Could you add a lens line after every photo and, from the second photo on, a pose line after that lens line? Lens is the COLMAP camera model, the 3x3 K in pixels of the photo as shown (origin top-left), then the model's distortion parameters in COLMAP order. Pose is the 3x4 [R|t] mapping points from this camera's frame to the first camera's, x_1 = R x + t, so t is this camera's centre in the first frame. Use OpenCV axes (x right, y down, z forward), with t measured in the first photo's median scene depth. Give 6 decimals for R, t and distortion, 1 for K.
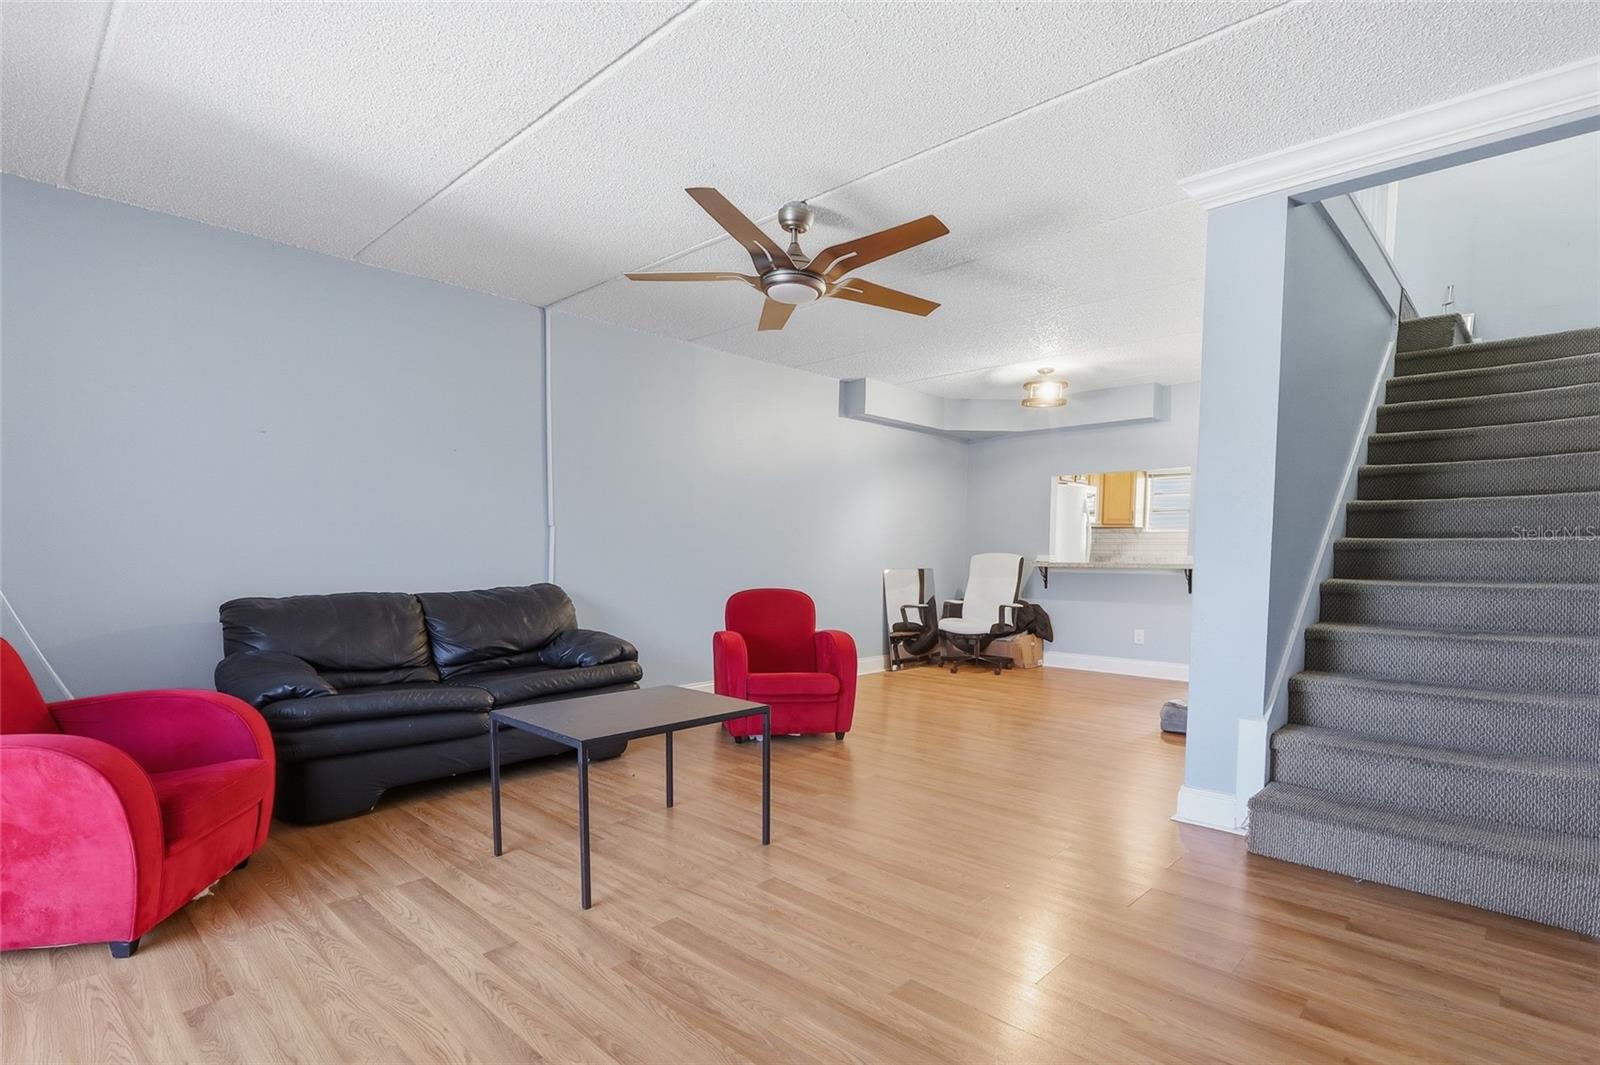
lens RADIAL K [[786.4, 0, 805.2], [0, 786.4, 595.9], [0, 0, 1]] dist [-0.000519, 0.000123]
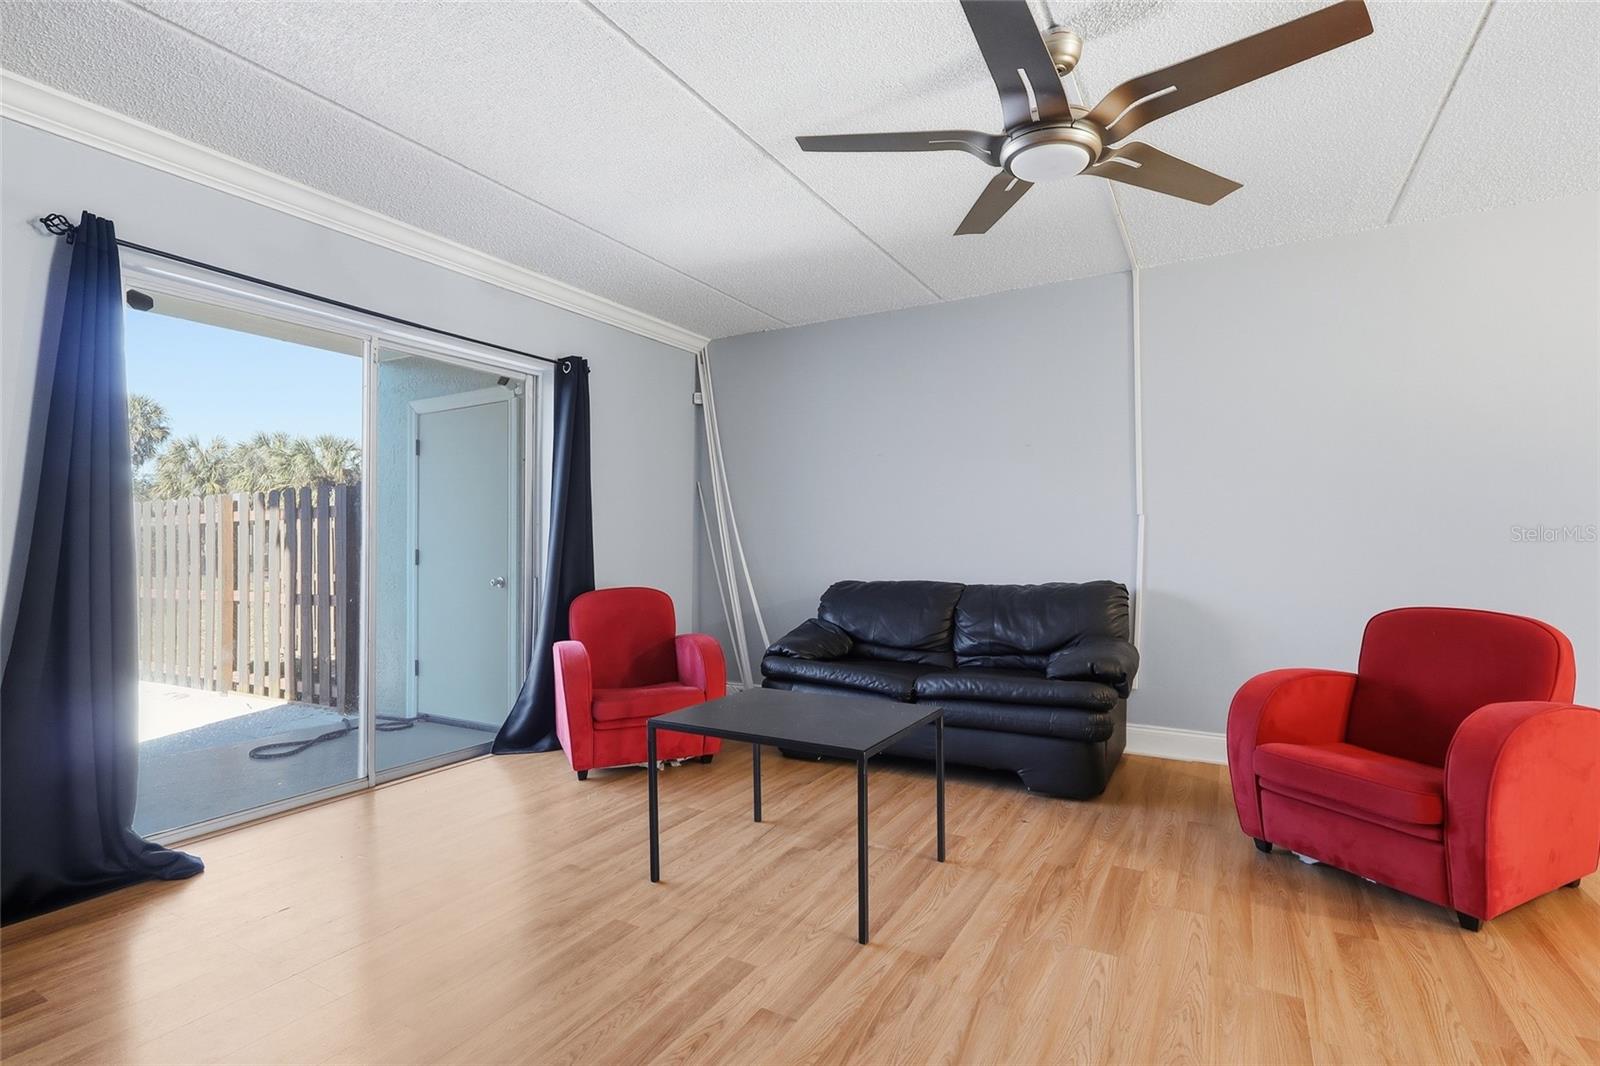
lens RADIAL K [[743.0, 0, 805.3], [0, 743.0, 529.8], [0, 0, 1]] dist [0.002569, 0.000601]
pose [[0.244475, -0.021745, -0.969412, 0.458553], [-0.046908, 0.998313, -0.034223, -0.033446], [0.968520, 0.053840, 0.243043, 0.556941]]
